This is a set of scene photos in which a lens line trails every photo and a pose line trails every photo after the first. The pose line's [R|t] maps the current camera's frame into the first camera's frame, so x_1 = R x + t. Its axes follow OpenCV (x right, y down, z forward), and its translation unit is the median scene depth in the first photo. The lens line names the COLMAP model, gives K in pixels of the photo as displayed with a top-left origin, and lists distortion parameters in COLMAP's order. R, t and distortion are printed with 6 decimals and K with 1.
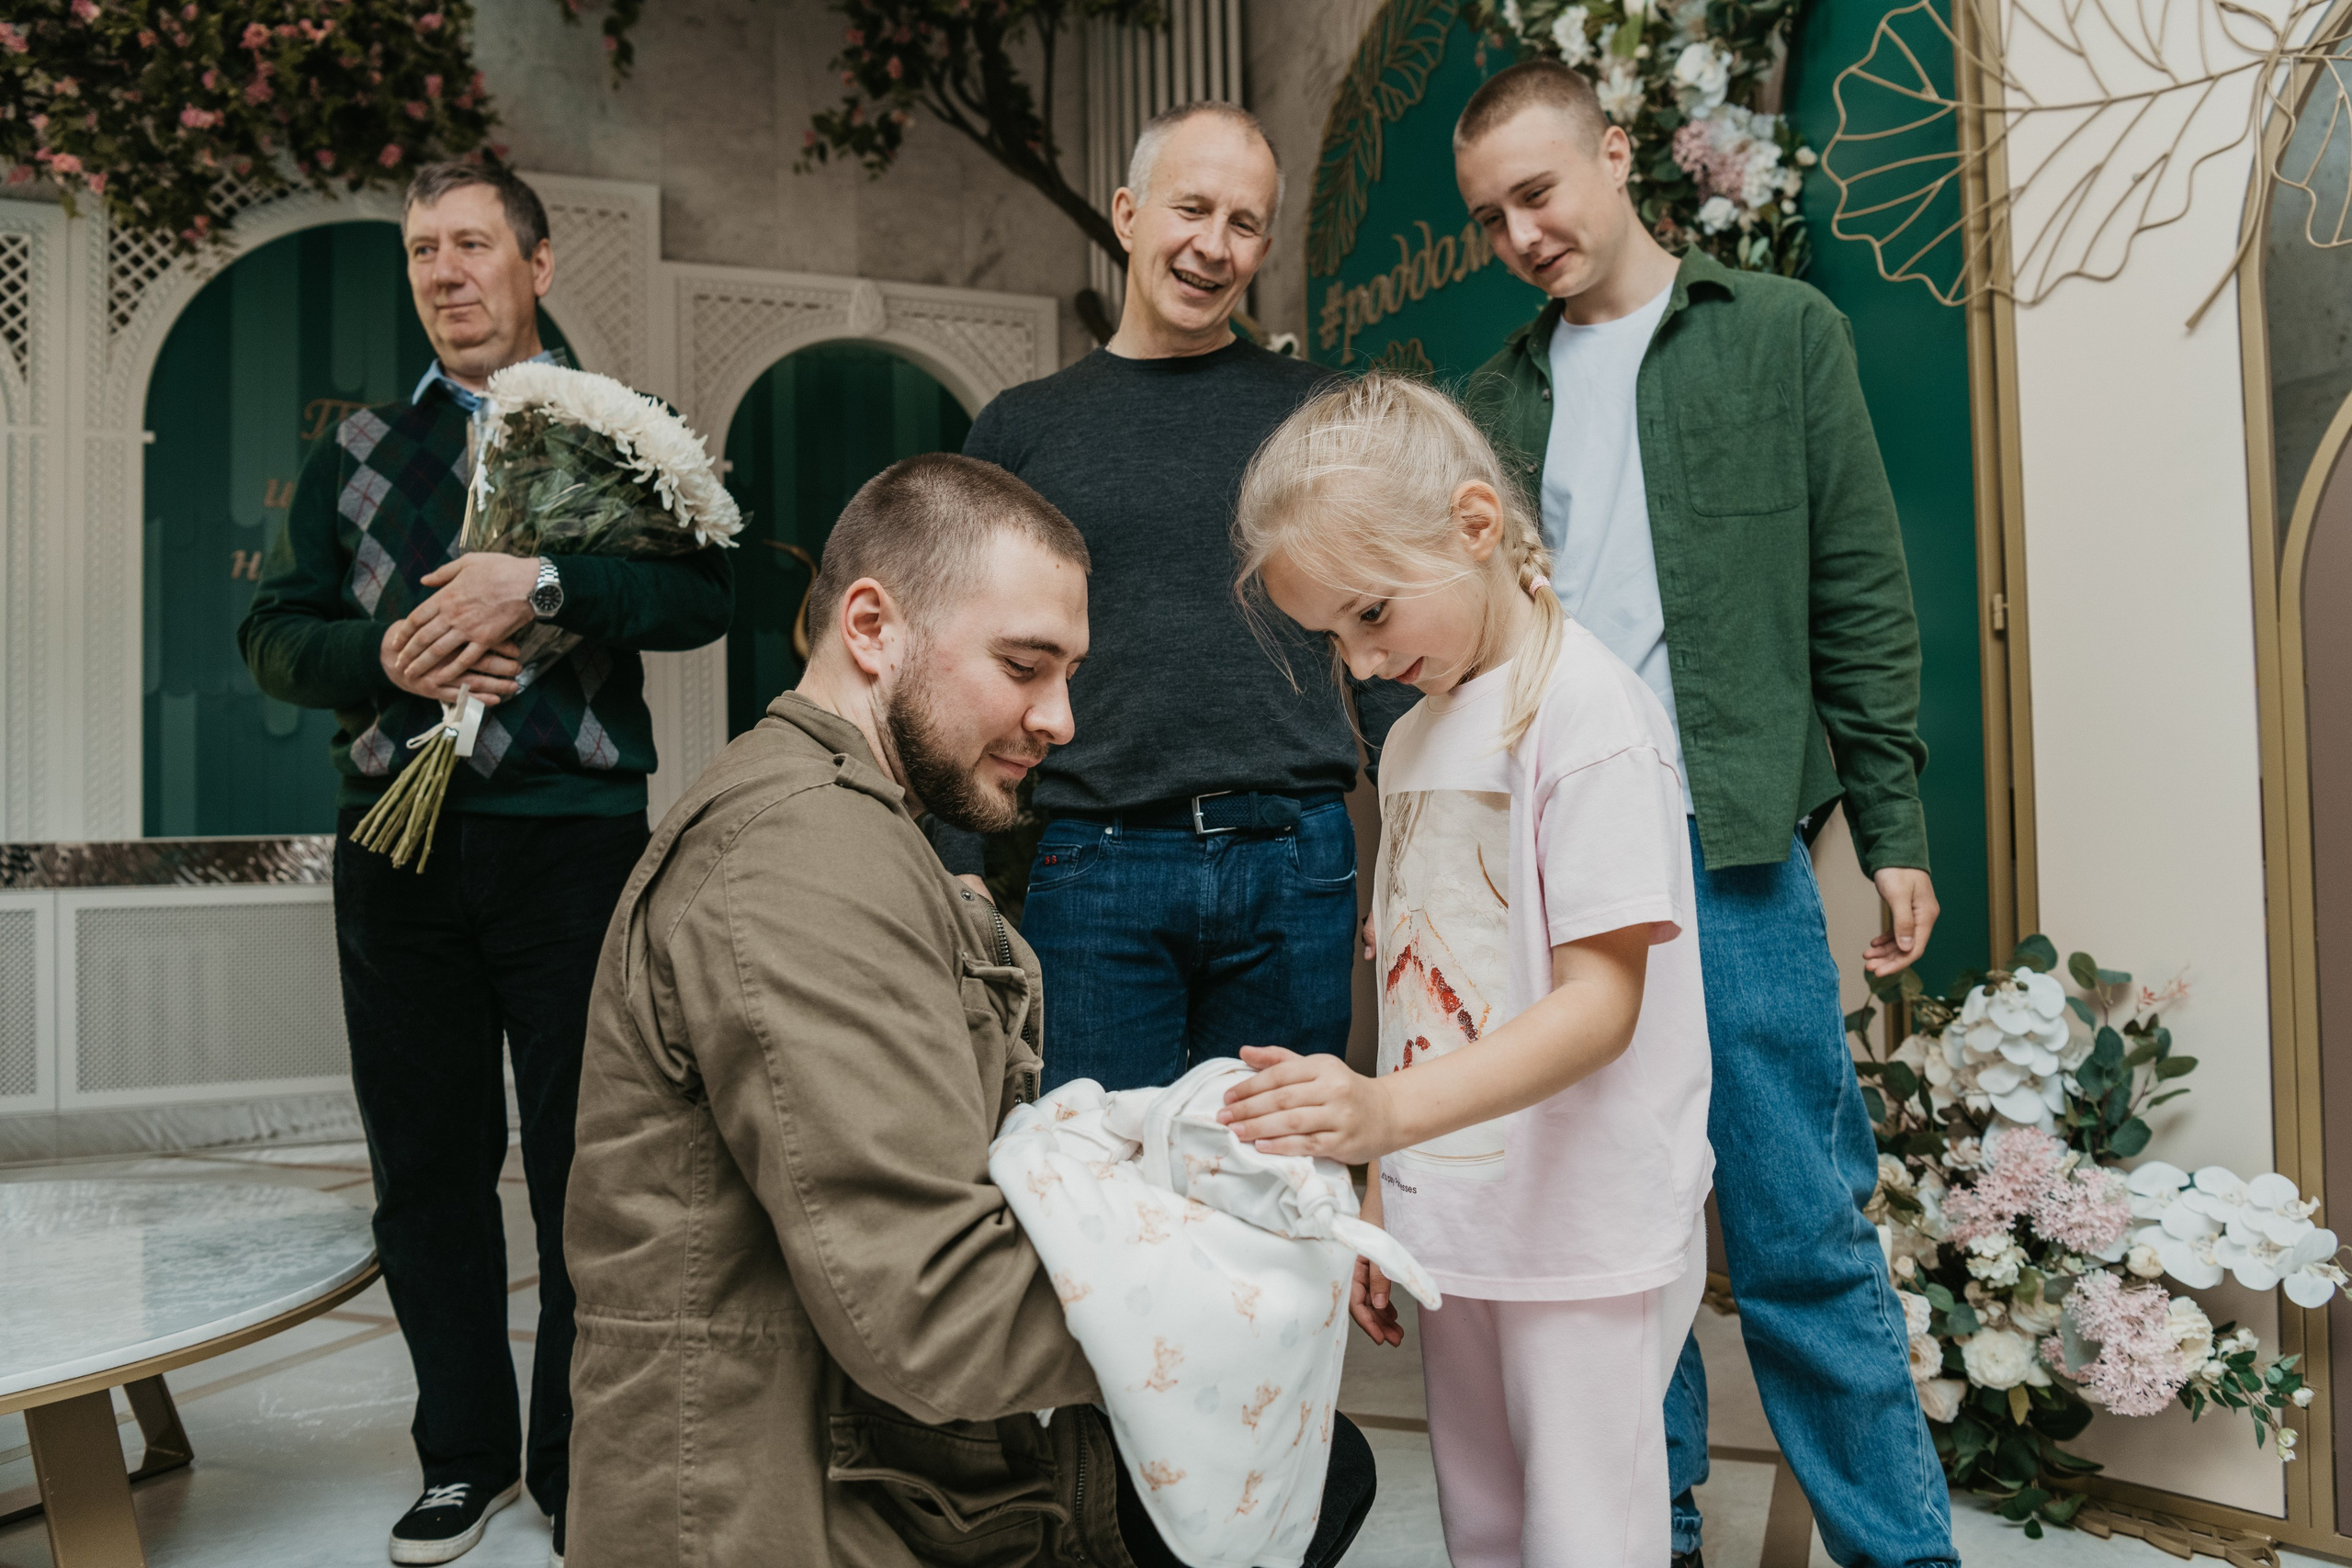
lens RADIAL K [[1844.4, 0, 1178.0], [0, 1844.4, 776.6], [0, 0, 1]] dist [-0.047317, 0.028185]
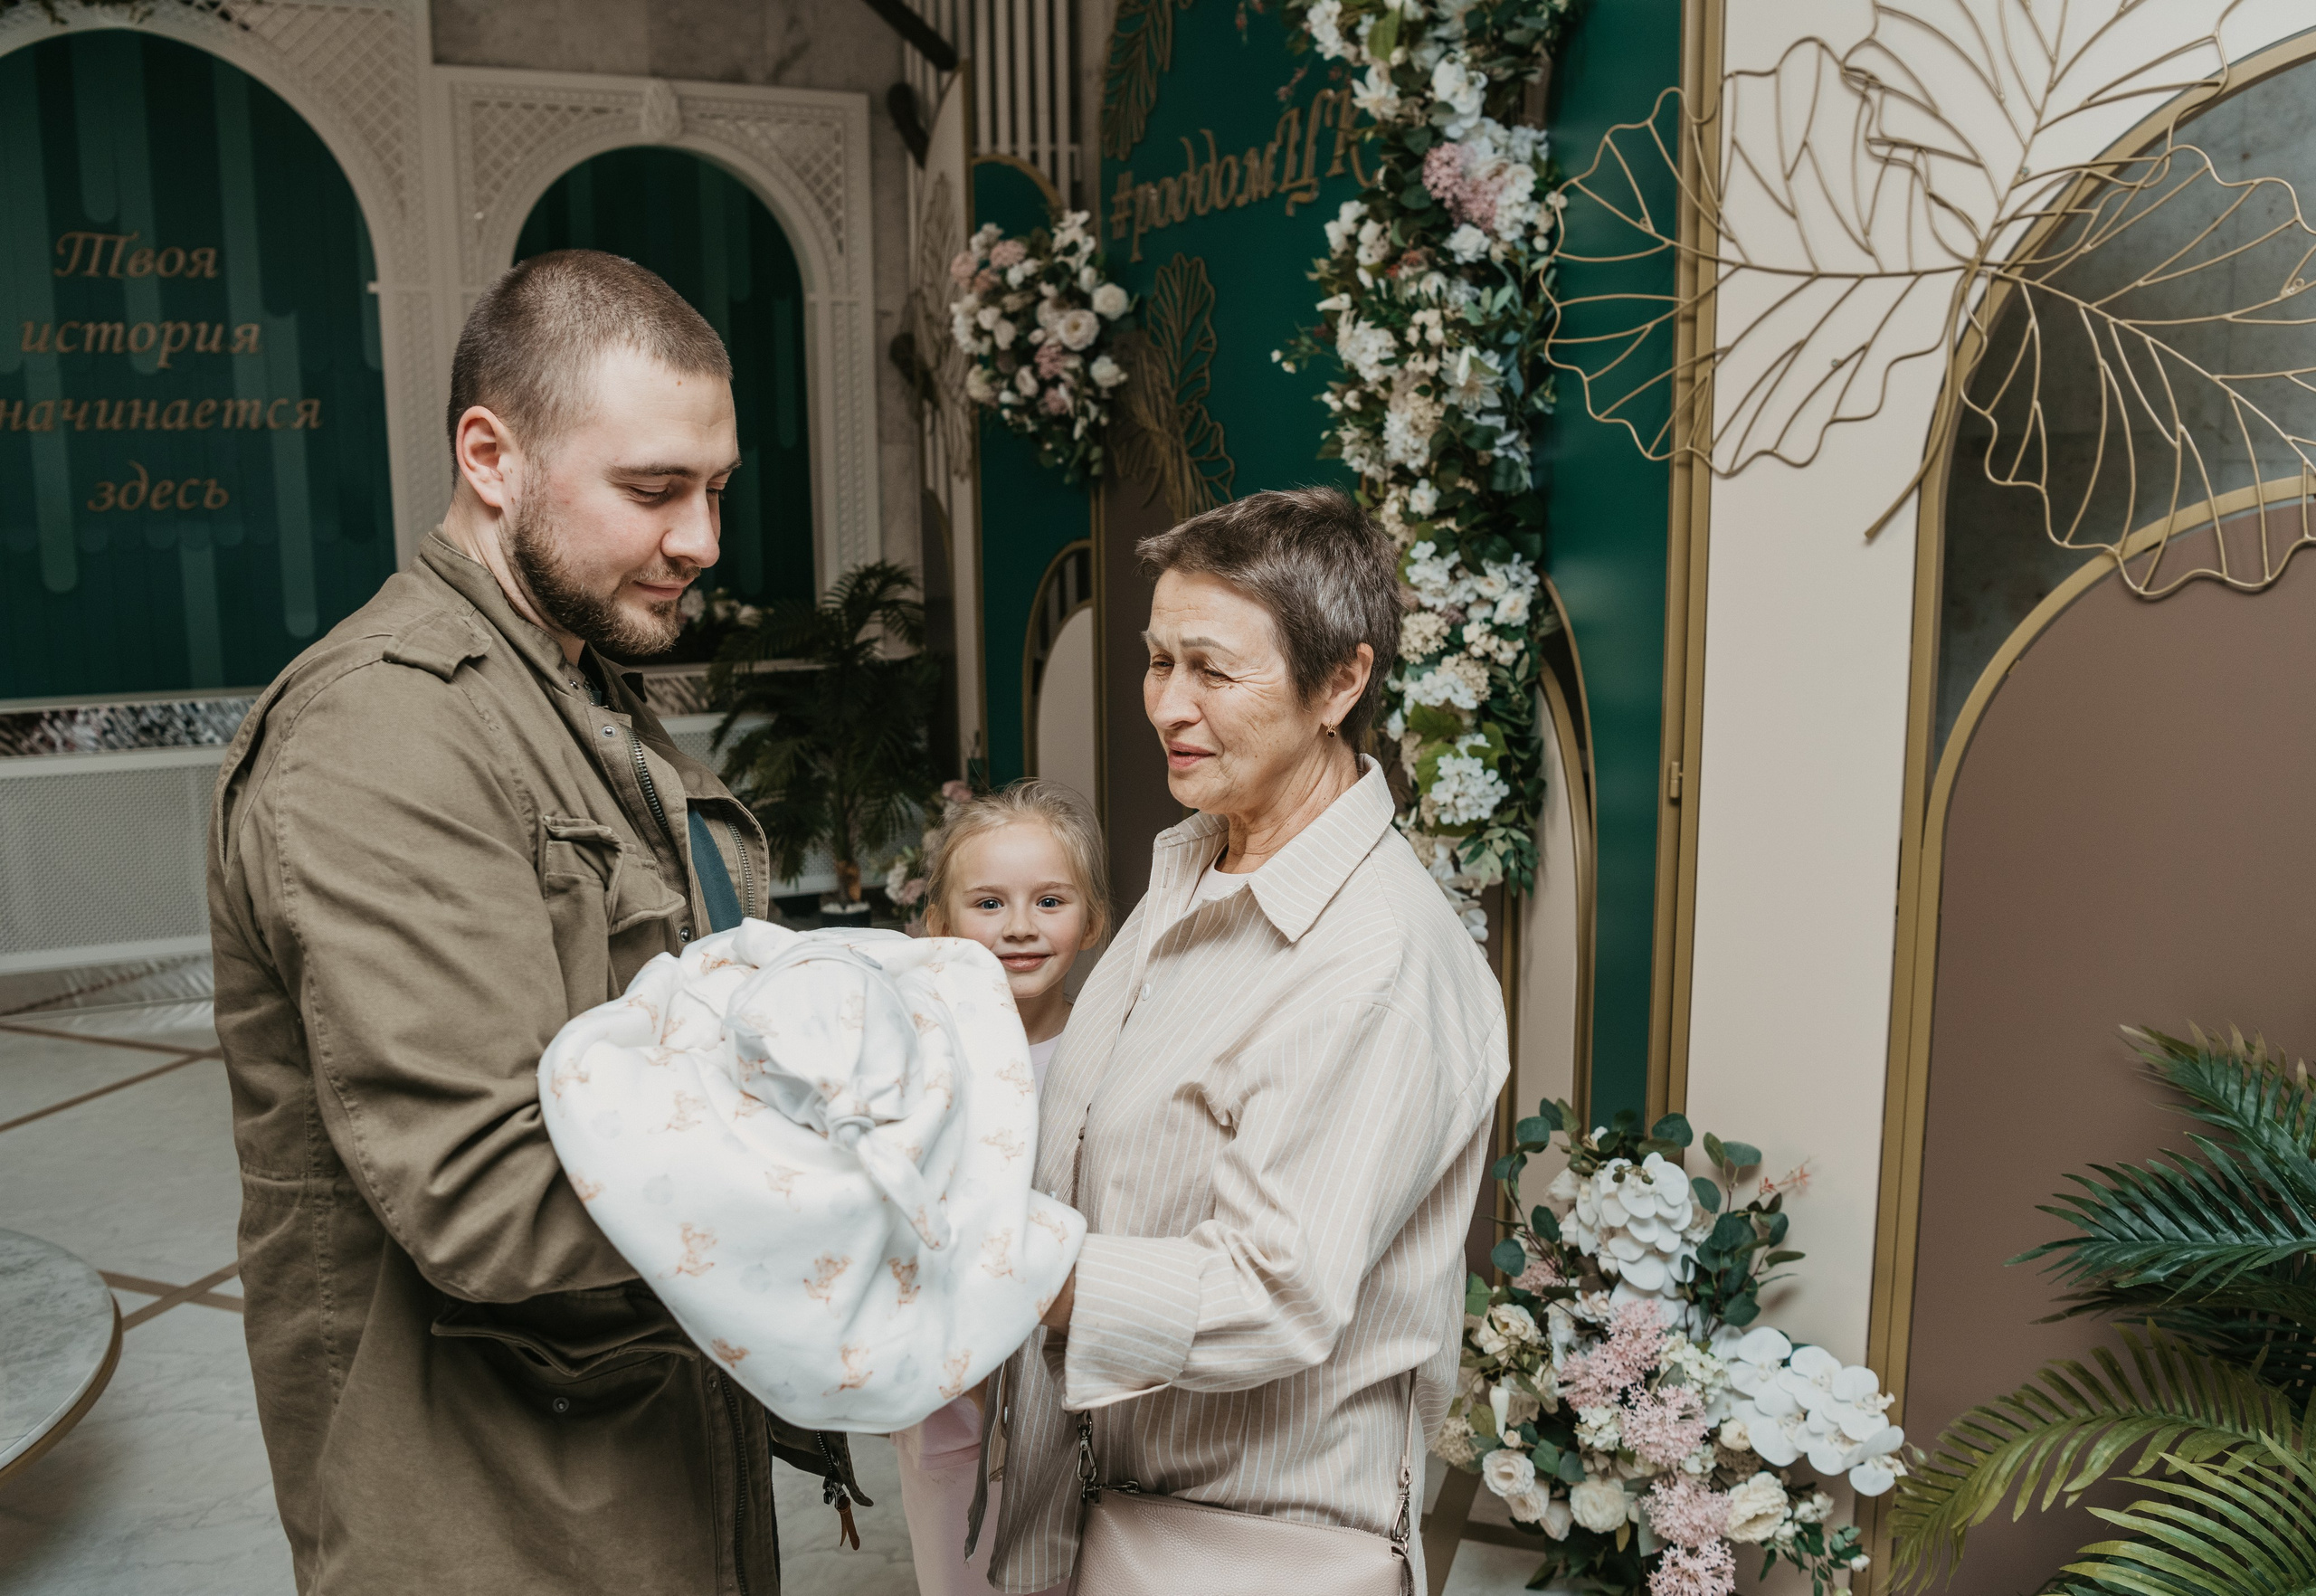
lens RADIAL K [[1877.0, 0, 1120.7], [0, 1877.0, 796.3], [0, 0, 1]] dist [-0.056047, 0.018701]
pose [[0.999719, 0.008096, 0.022301, 0.097407], [-0.012304, 0.980611, 0.195576, -0.215349], [-0.020285, -0.195796, 0.980435, 0.006279]]
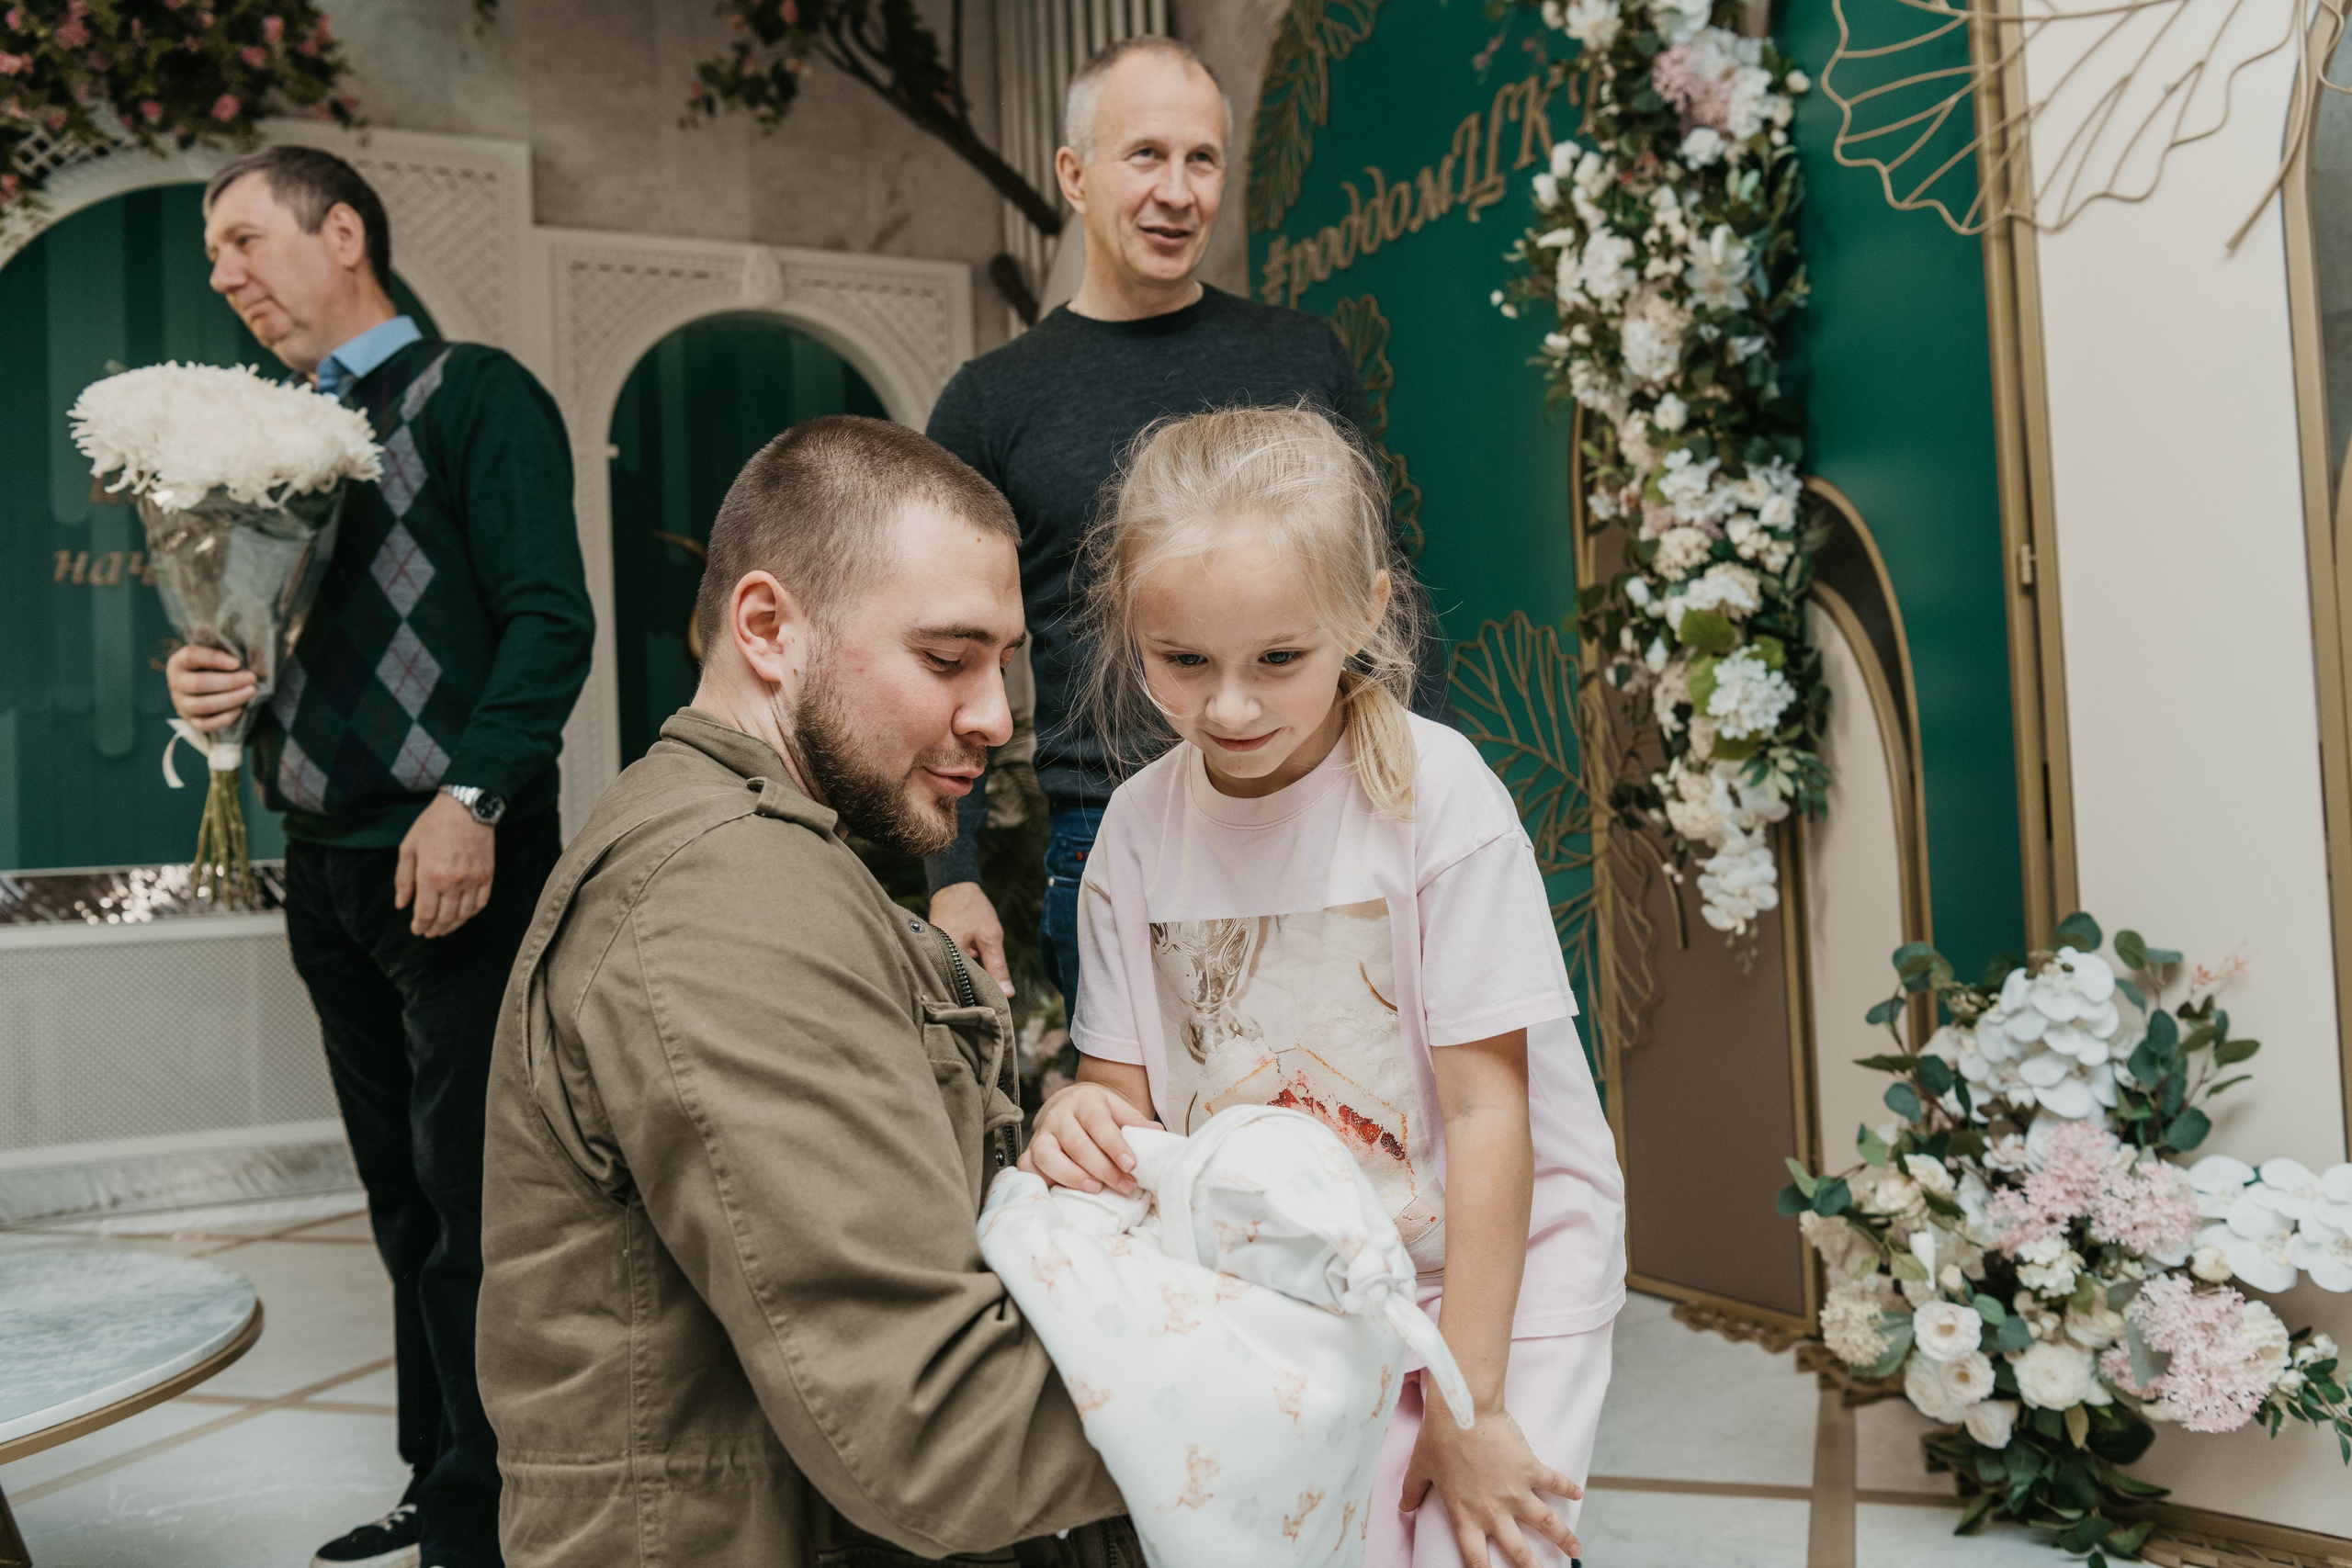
lens RADIAL K [[1985.7, 0, 1180.6], [0, 1985.7, 777.4], [0, 0, 1]] dist [-0.030540, 0.042717]
pose [[0.998897, -0.022238, 0.041350, -0.016241], [0.022517, 0.999727, -0.006301, 0.010858], [-0.041199, 0.007225, 0.999125, 0.017103]]
